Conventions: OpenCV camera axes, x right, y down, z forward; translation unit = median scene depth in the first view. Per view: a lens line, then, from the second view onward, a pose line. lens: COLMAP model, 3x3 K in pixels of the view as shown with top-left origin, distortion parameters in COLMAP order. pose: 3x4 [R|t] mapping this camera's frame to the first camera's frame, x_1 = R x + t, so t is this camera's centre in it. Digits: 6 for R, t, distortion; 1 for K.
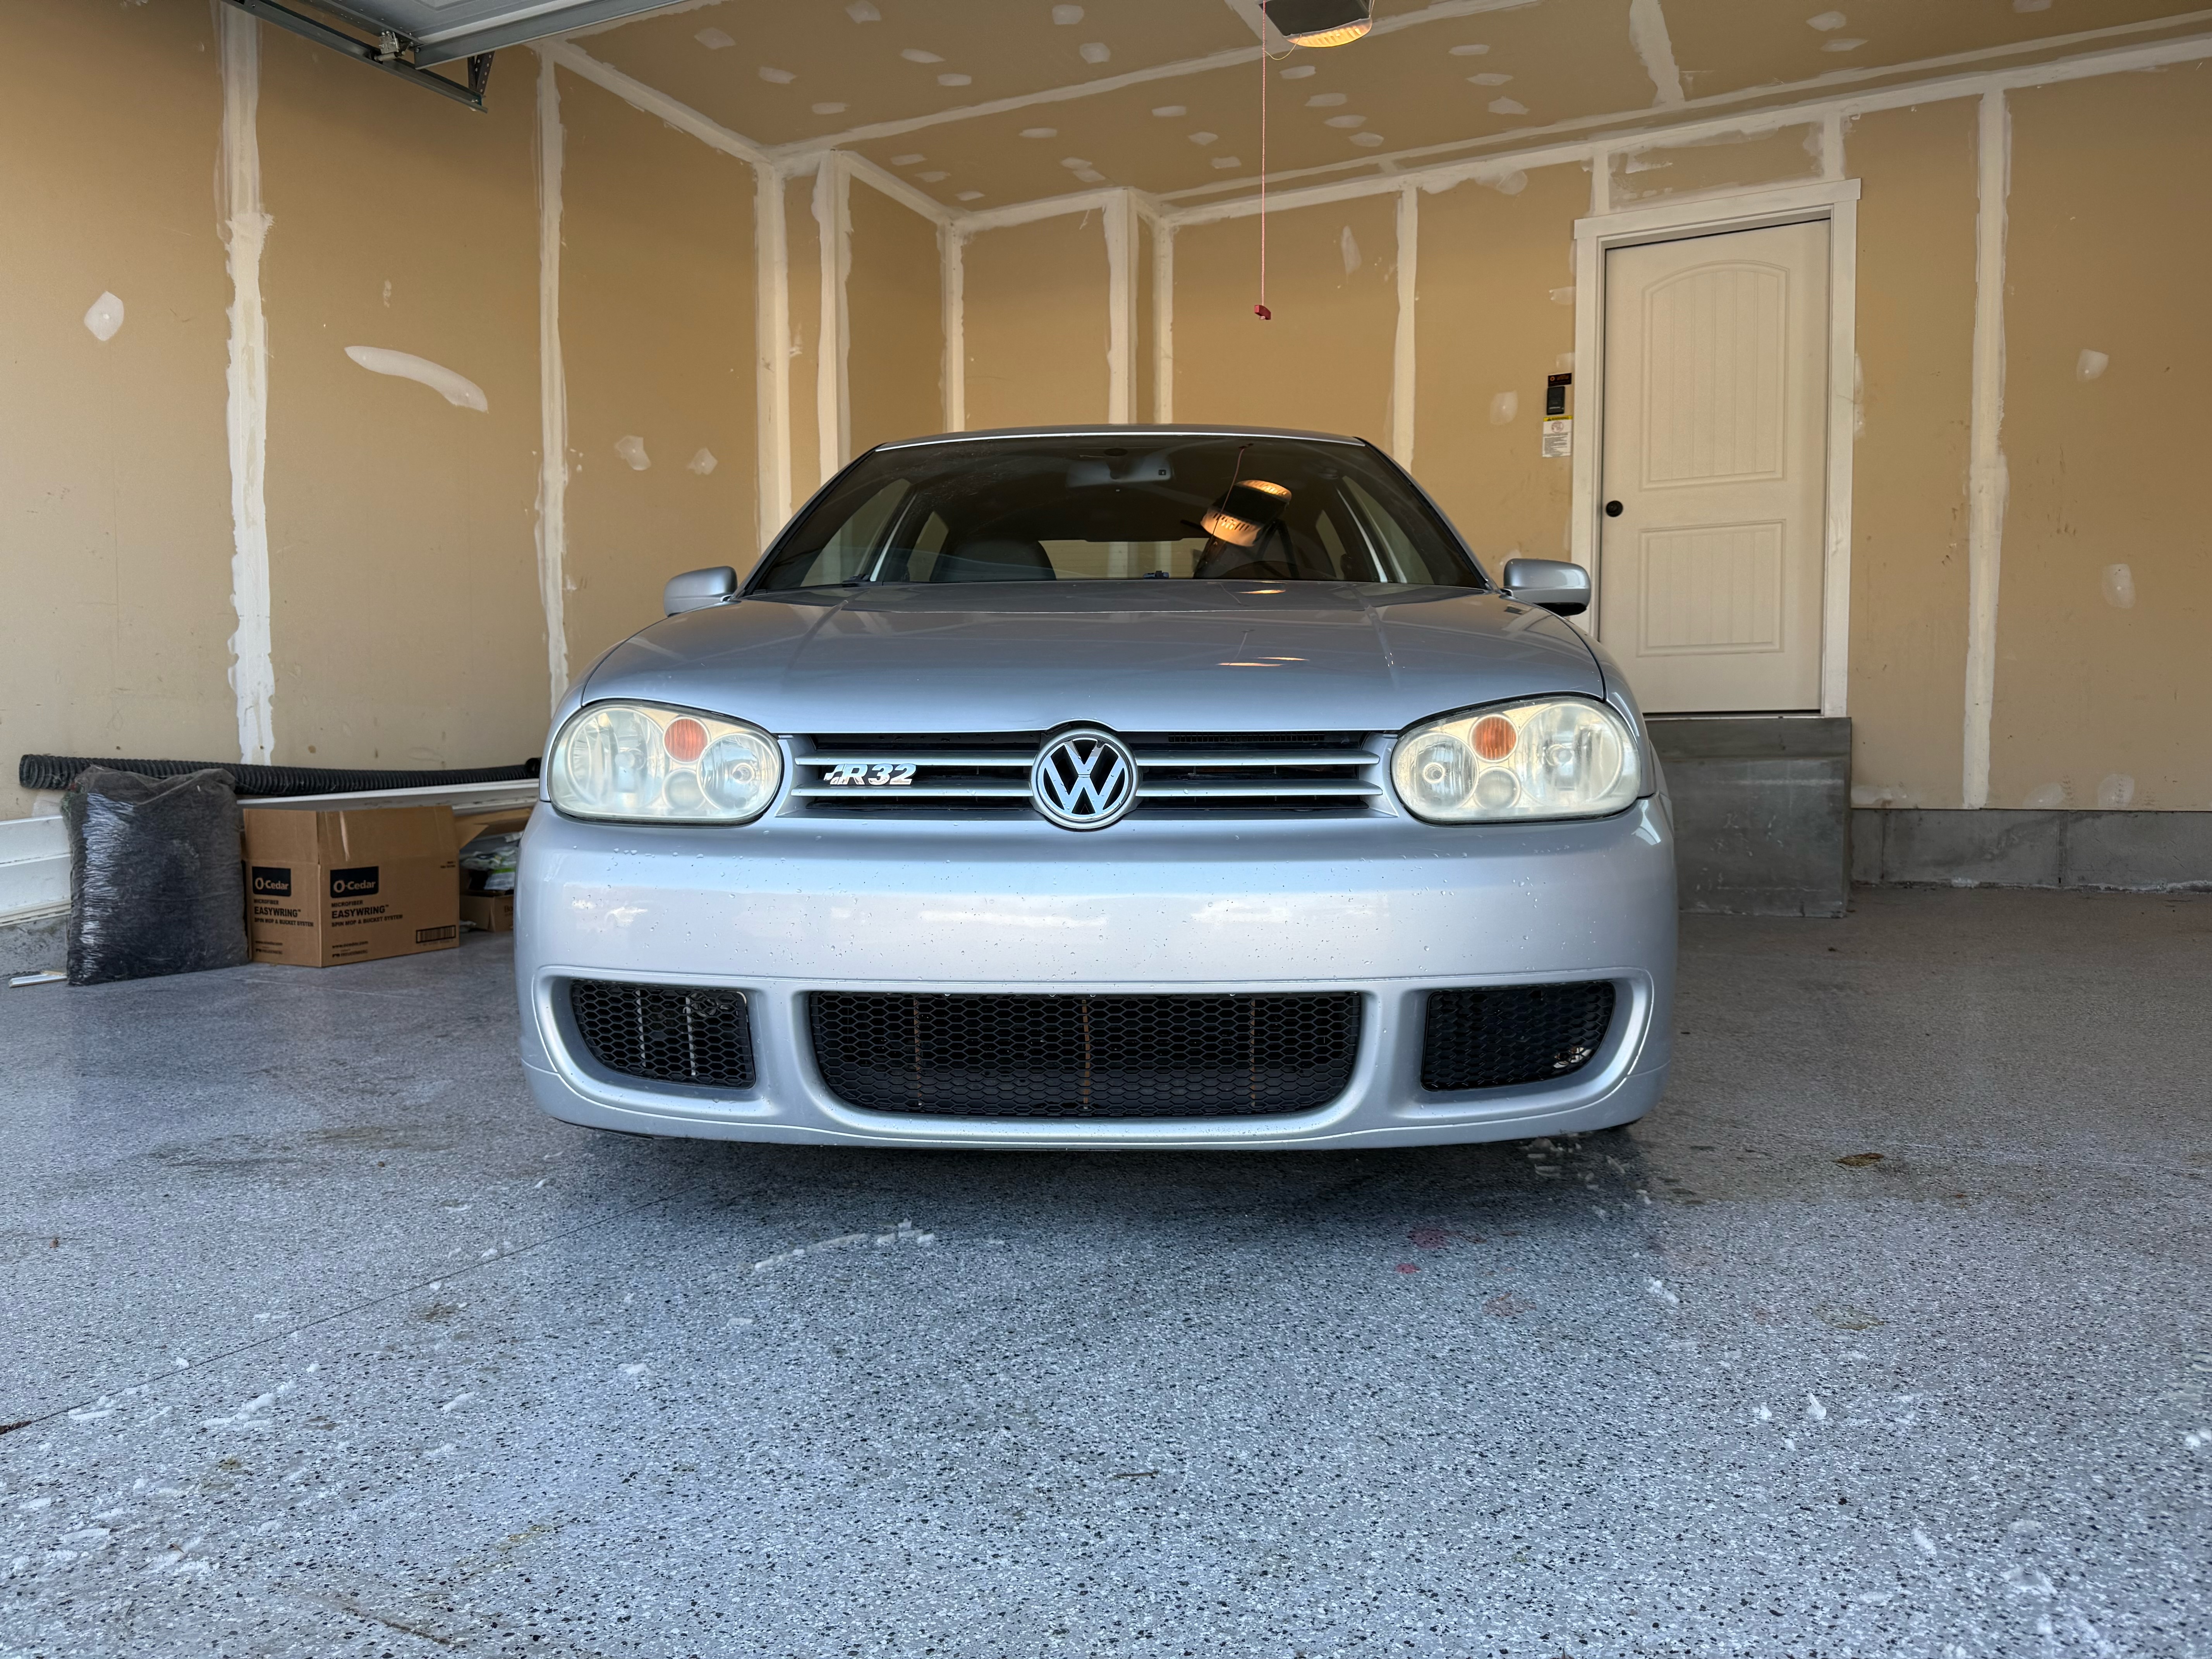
lens RADIAL K [[1574.4, 0, 1106.0], [0, 1574.4, 829.5], [0, 0, 1]] dist [0.049661, -0.074939]
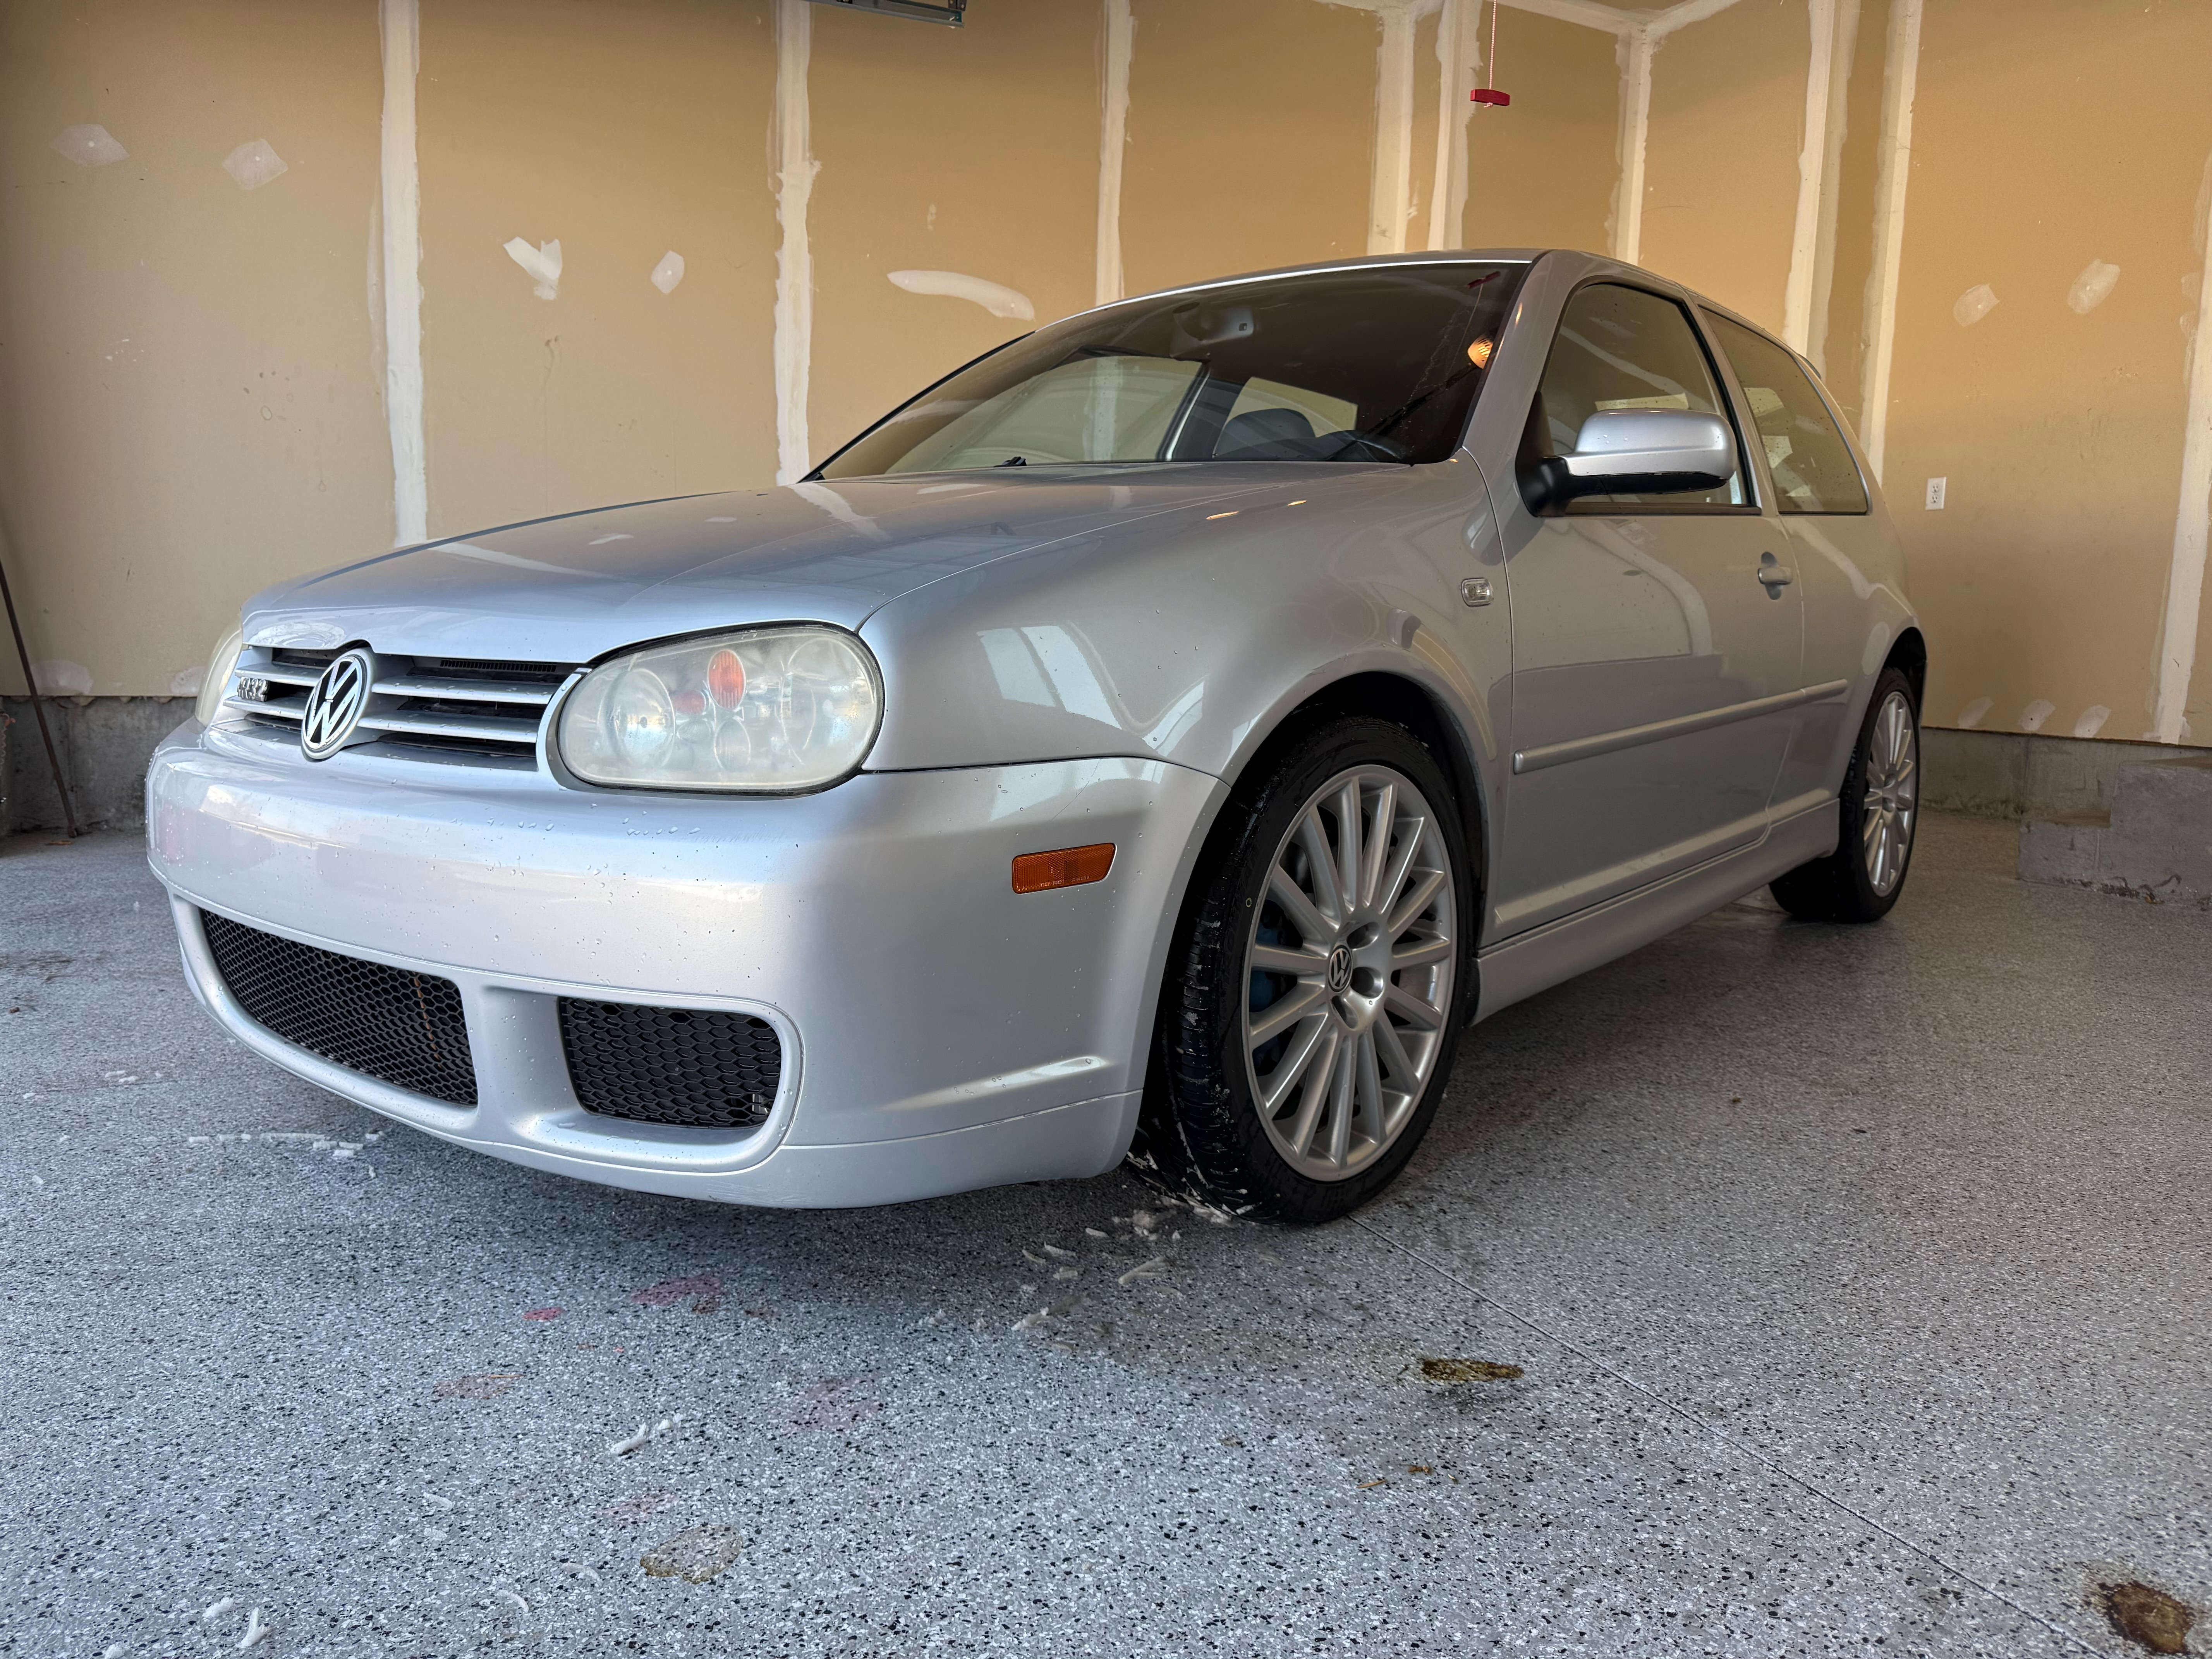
lens RADIAL K [[1574.4, 0, 1106.0], [0, 1574.4, 829.5], [0, 0, 1]] dist [0.049661, -0.074939]
pose [[0.789587, 0.098760, -0.605639, 0.370967], [-0.055323, 0.994401, 0.090028, -0.027551], [0.611139, -0.037579, 0.790631, 0.217748]]
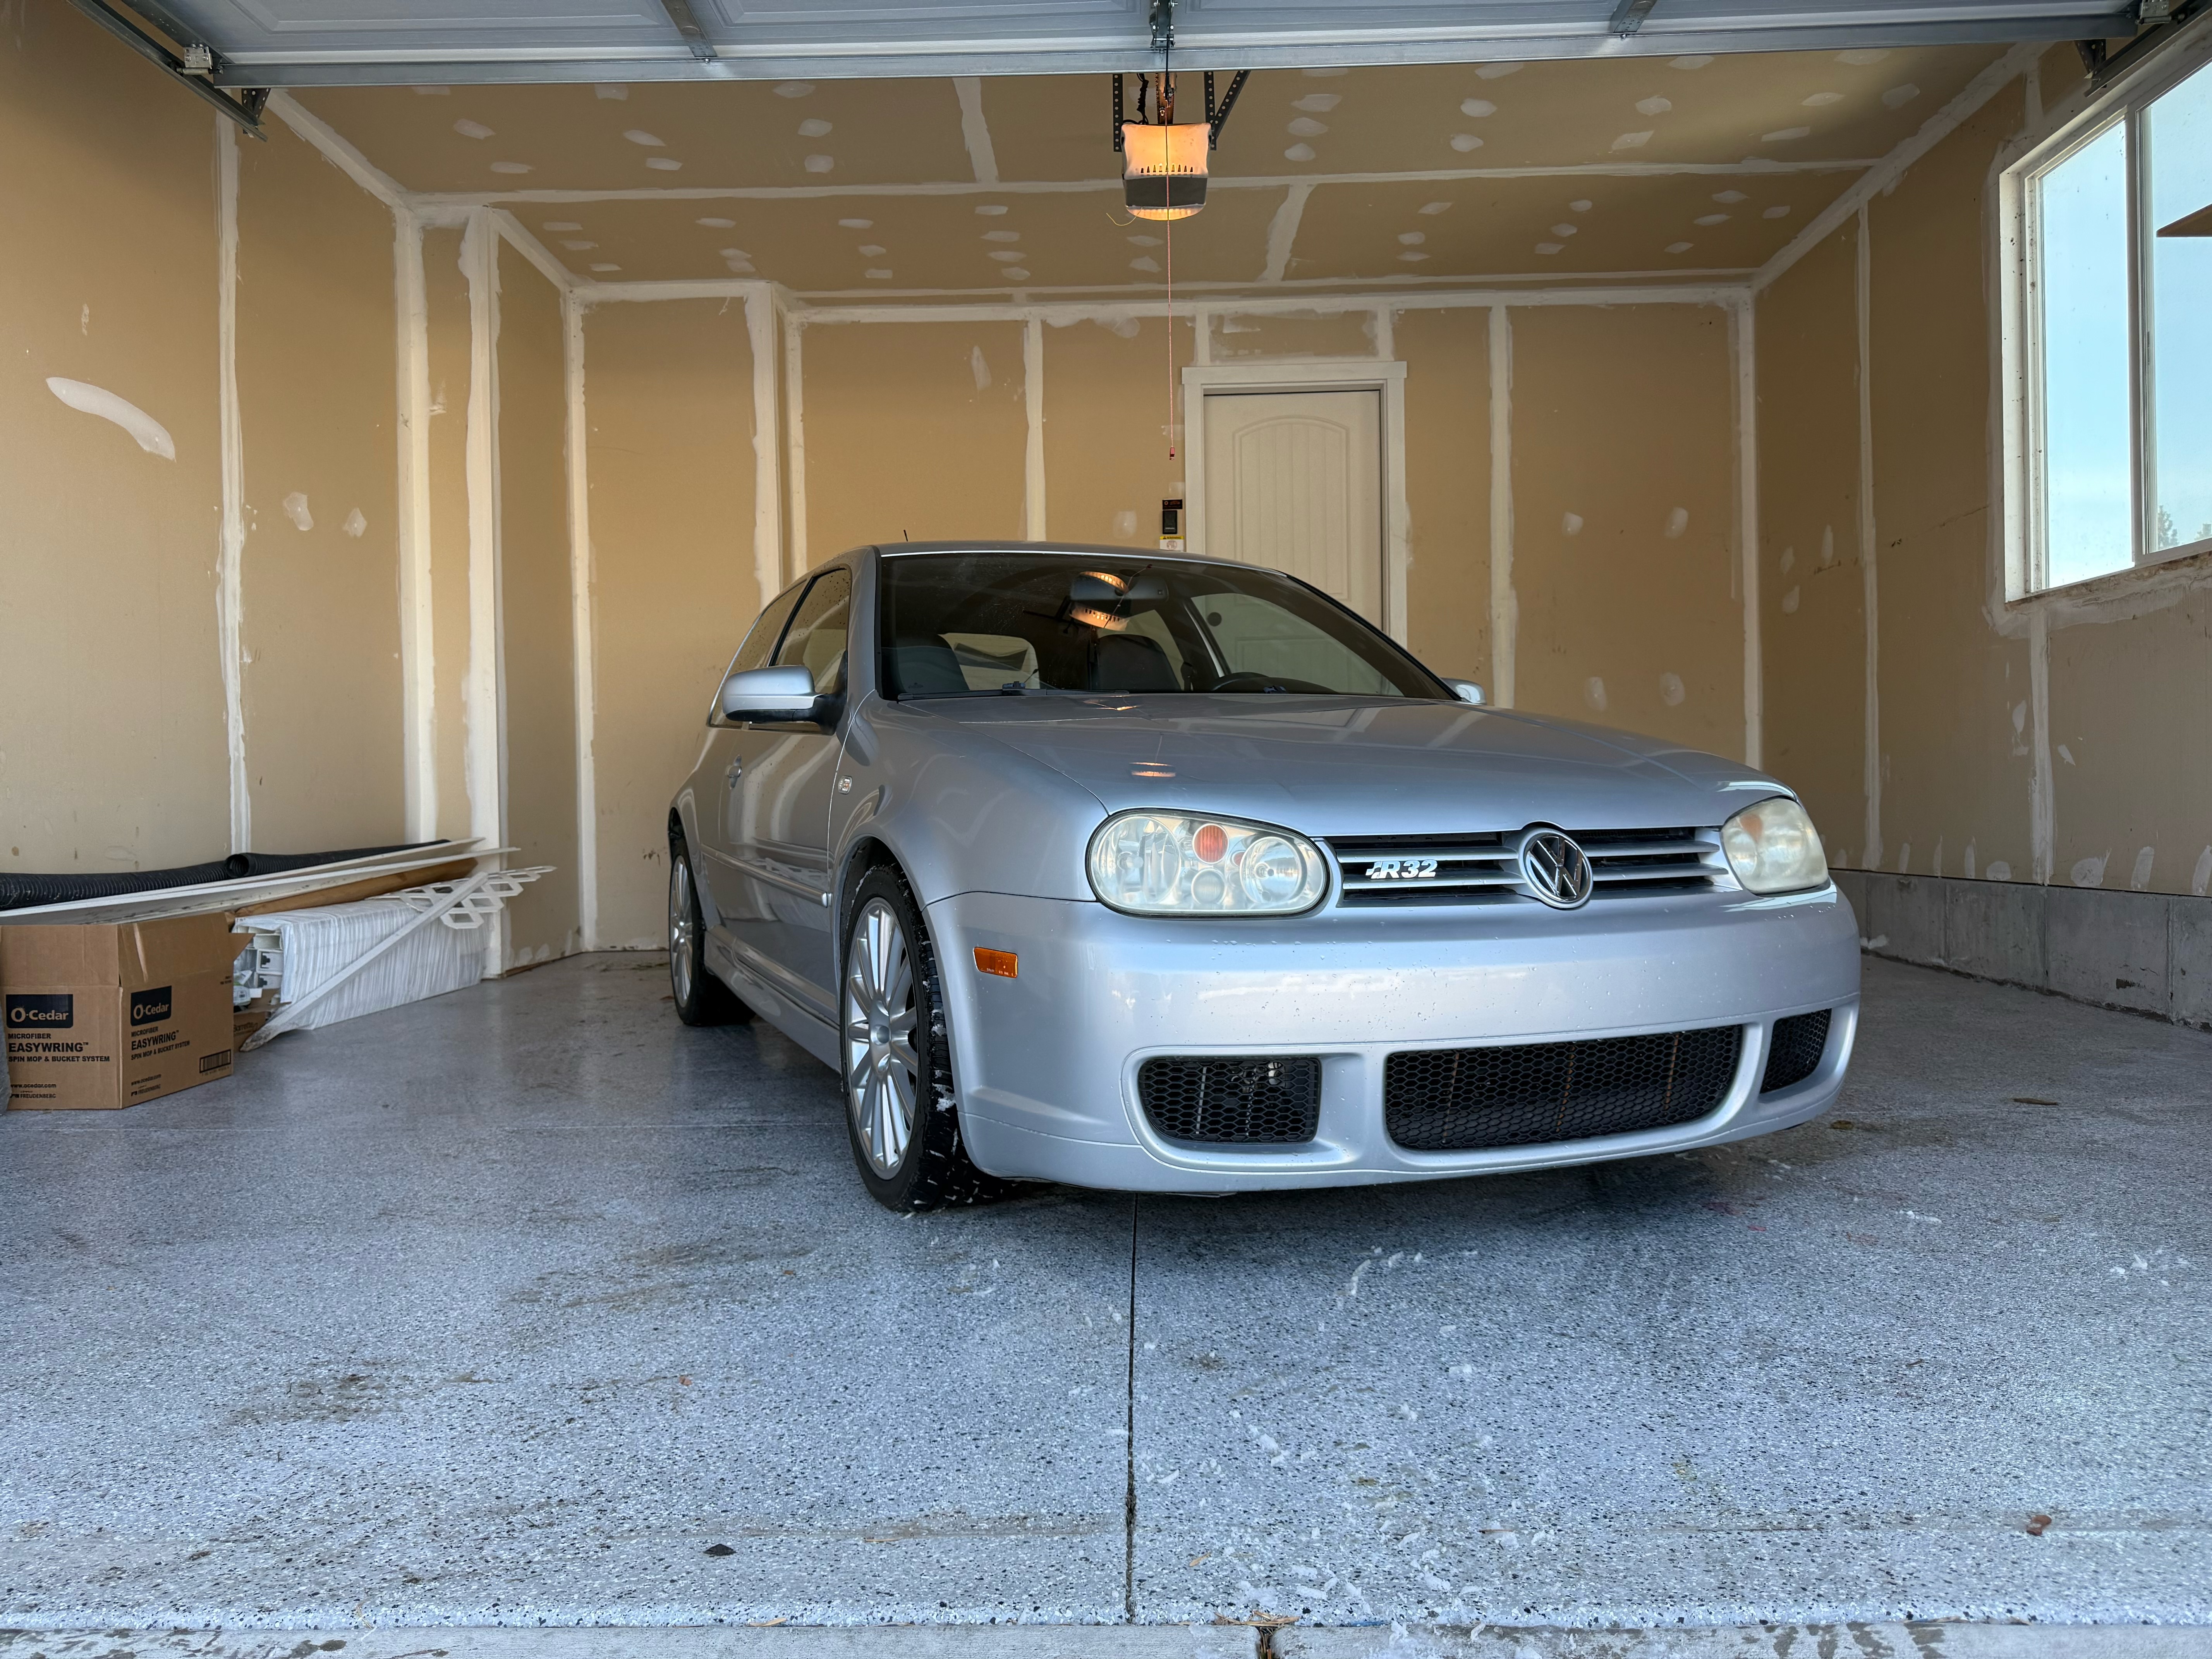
lens RADIAL K [[1574.4, 0, 1106.0], [0, 1574.4, 829.5], [0, 0, 1]] dist [0.049661, -0.074939]
pose [[0.903963, -0.016601, 0.427289, -0.353339], [0.035335, 0.998729, -0.035952, -0.012228], [-0.426149, 0.047597, 0.903400, 0.002159]]
